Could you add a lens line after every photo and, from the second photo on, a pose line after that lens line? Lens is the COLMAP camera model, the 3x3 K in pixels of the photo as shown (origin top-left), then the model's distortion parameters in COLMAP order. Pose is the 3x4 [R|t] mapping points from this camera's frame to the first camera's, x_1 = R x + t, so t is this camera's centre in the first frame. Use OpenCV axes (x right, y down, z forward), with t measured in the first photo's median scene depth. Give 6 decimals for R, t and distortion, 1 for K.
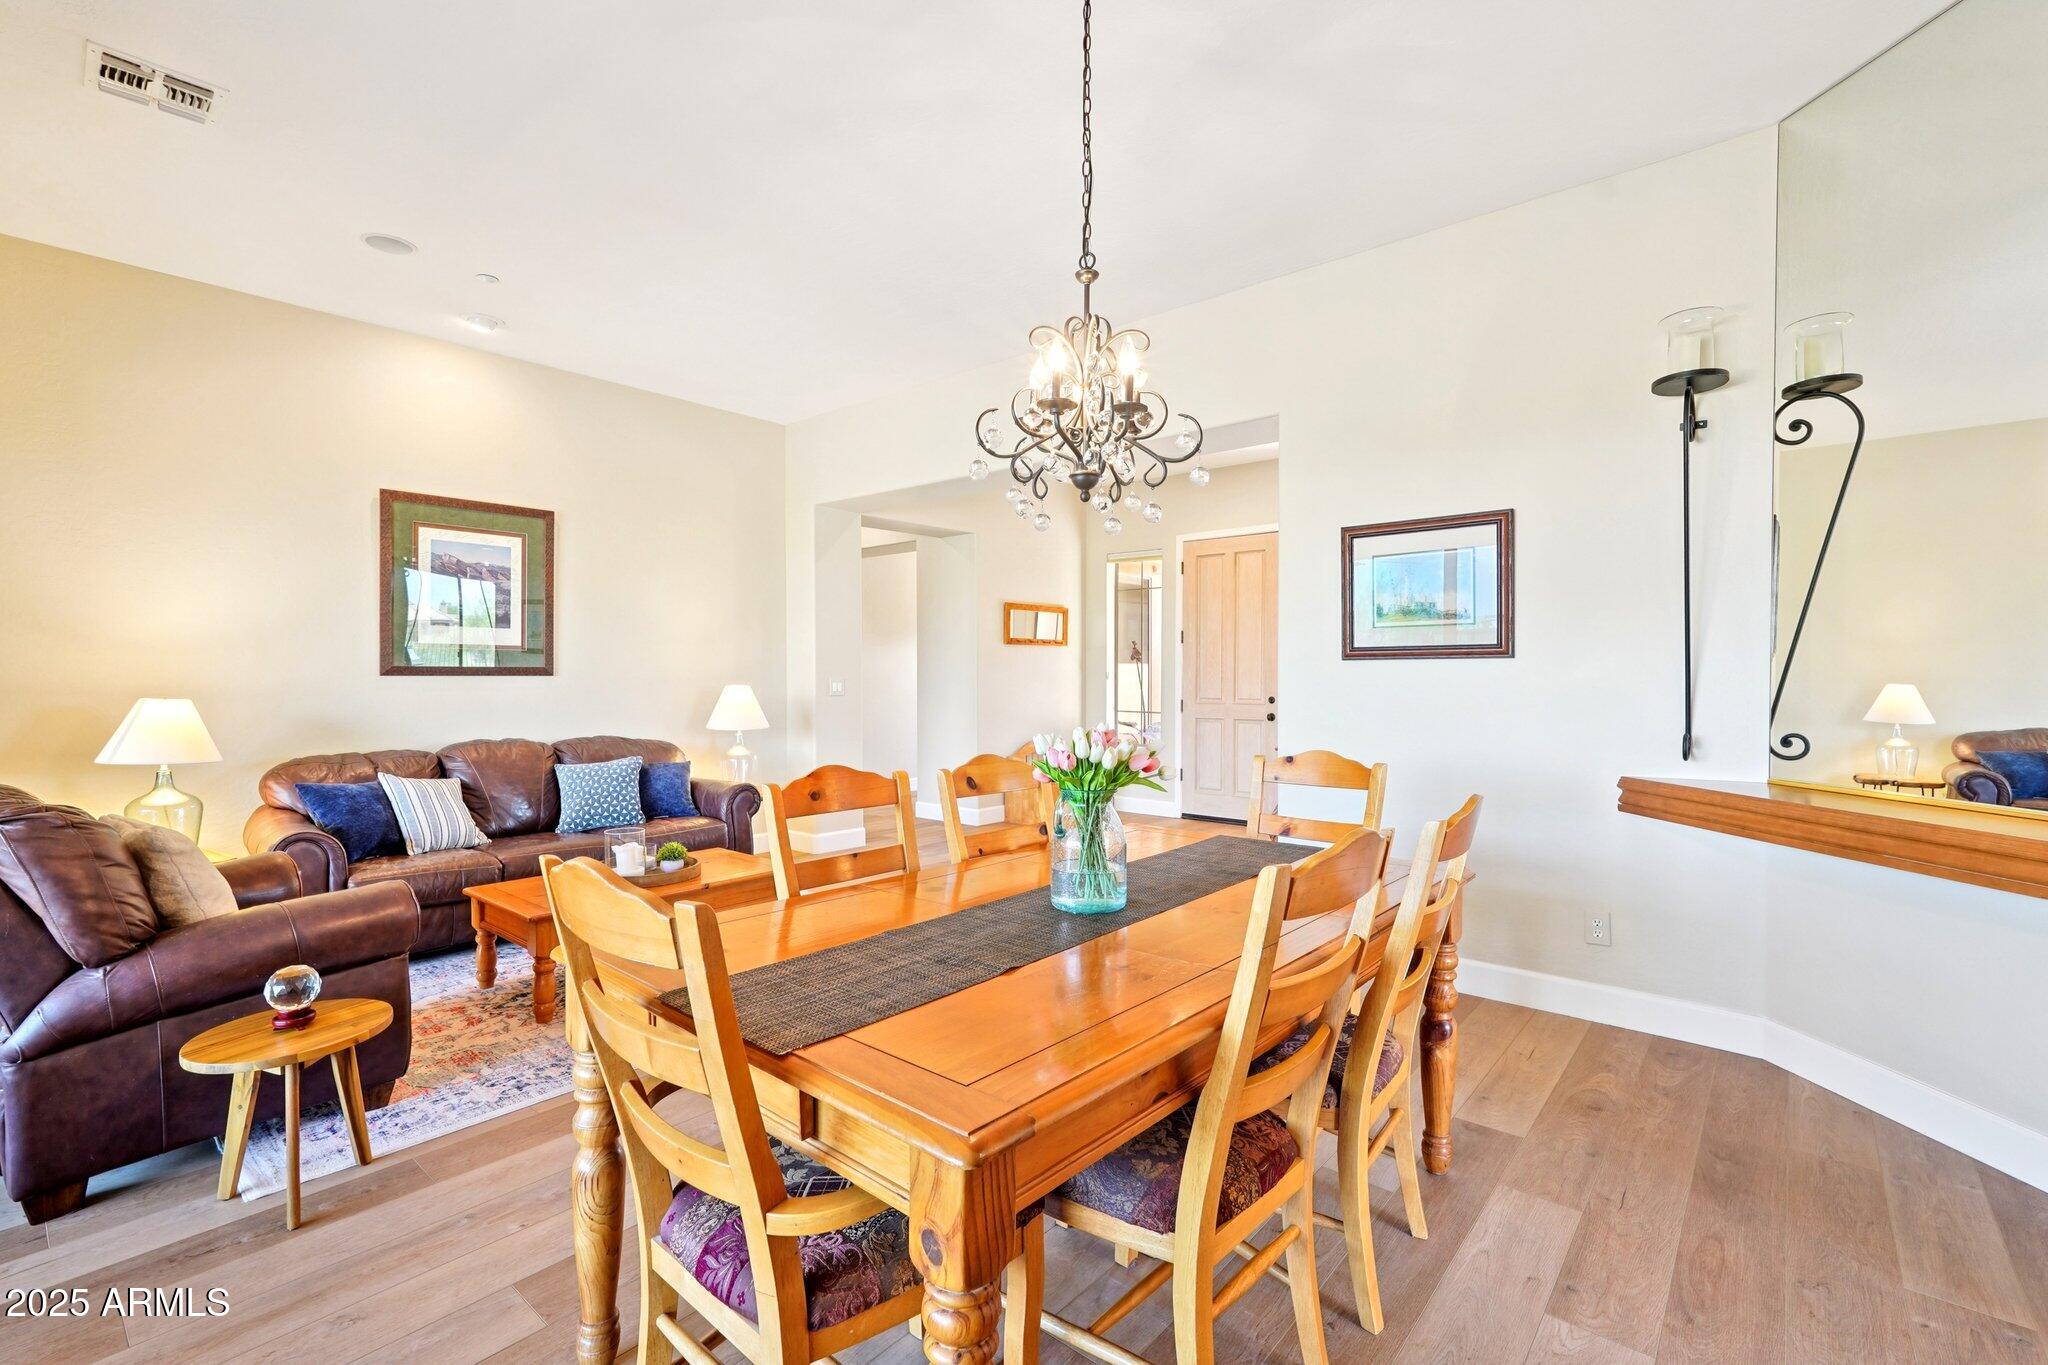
lens RADIAL K [[929.4, 0, 1023.4], [0, 929.4, 676.6], [0, 0, 1]] dist [-0.002253, -0.000046]
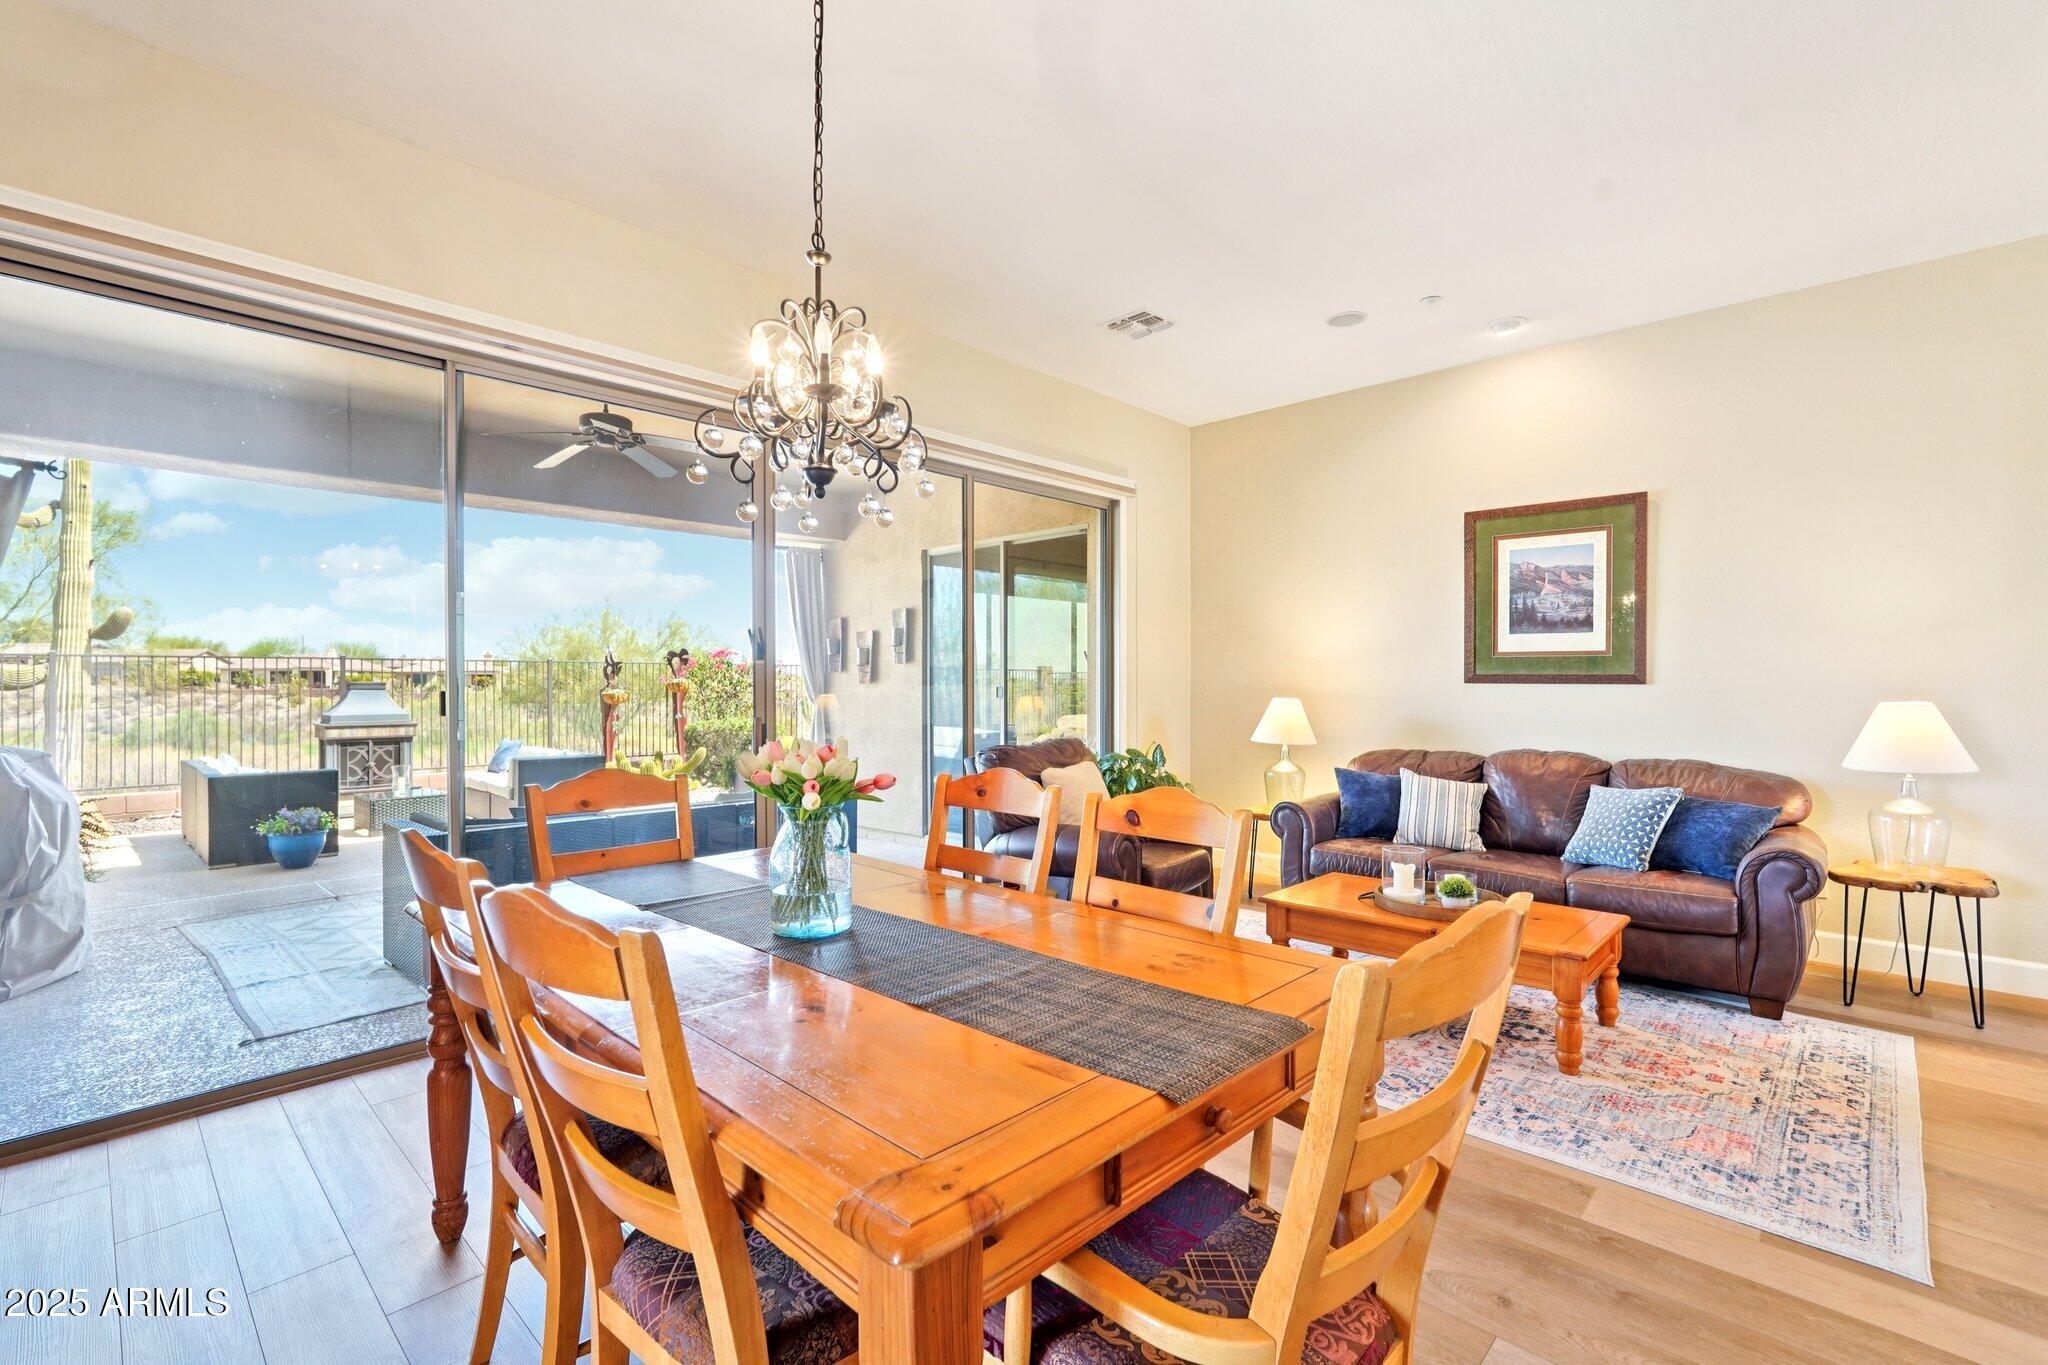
lens RADIAL K [[913.6, 0, 1029.4], [0, 913.6, 682.9], [0, 0, 1]] dist [-0.000317, 0.000823]
pose [[-0.031444, 0.006495, -0.999484, 0.388702], [-0.002287, 0.999976, 0.006570, -0.007017], [0.999503, 0.002492, -0.031428, 0.501790]]
